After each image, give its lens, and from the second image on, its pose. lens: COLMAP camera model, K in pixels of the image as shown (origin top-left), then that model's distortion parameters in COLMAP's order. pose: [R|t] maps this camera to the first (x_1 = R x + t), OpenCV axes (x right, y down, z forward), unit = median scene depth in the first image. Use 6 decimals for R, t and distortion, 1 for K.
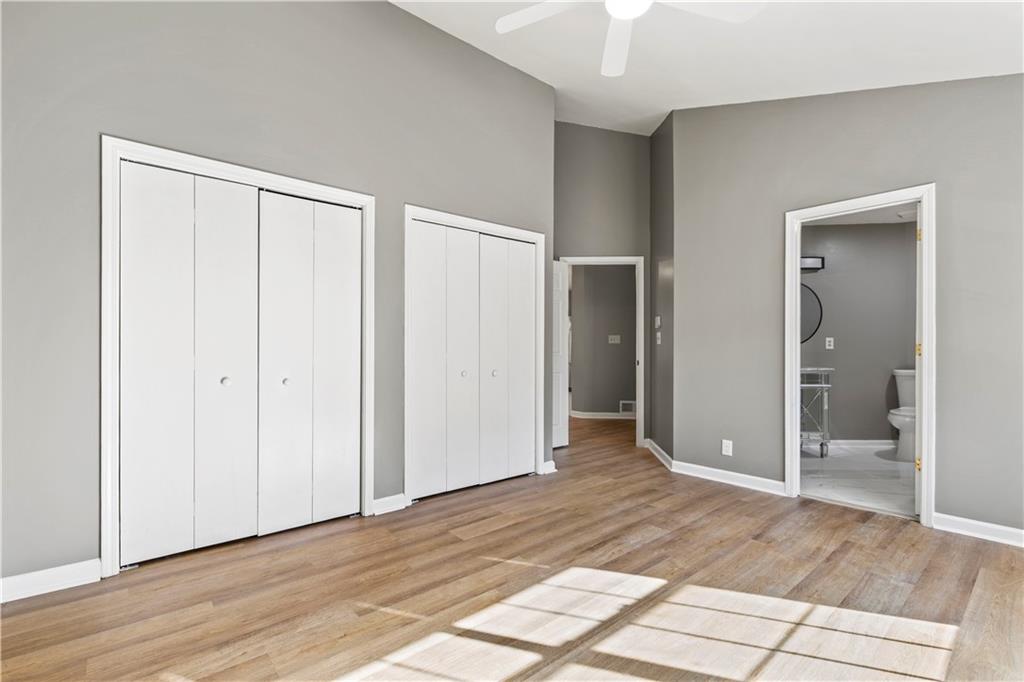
lens RADIAL K [[460.1, 0, 511.7], [0, 460.1, 346.9], [0, 0, 1]] dist [0.000982, 0.000019]
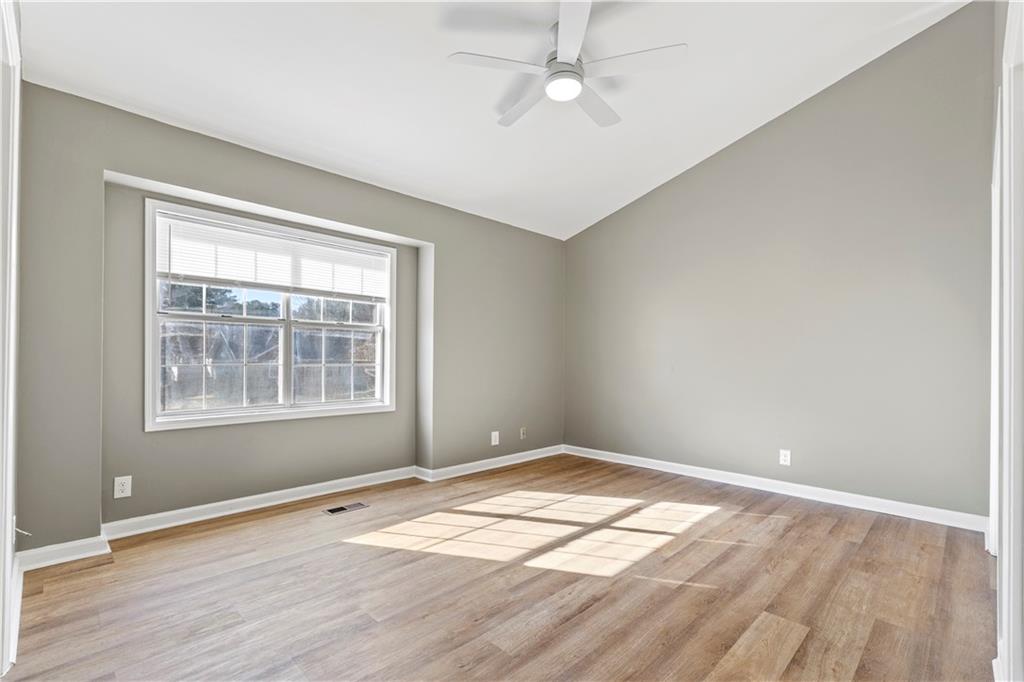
lens RADIAL K [[460.1, 0, 511.7], [0, 460.1, 350.3], [0, 0, 1]] dist [0.000982, 0.000019]
pose [[-0.996883, -0.014446, -0.077564, 0.423385], [-0.013289, 0.999793, -0.015410, 0.008794], [0.077771, -0.014331, -0.996868, 1.950745]]
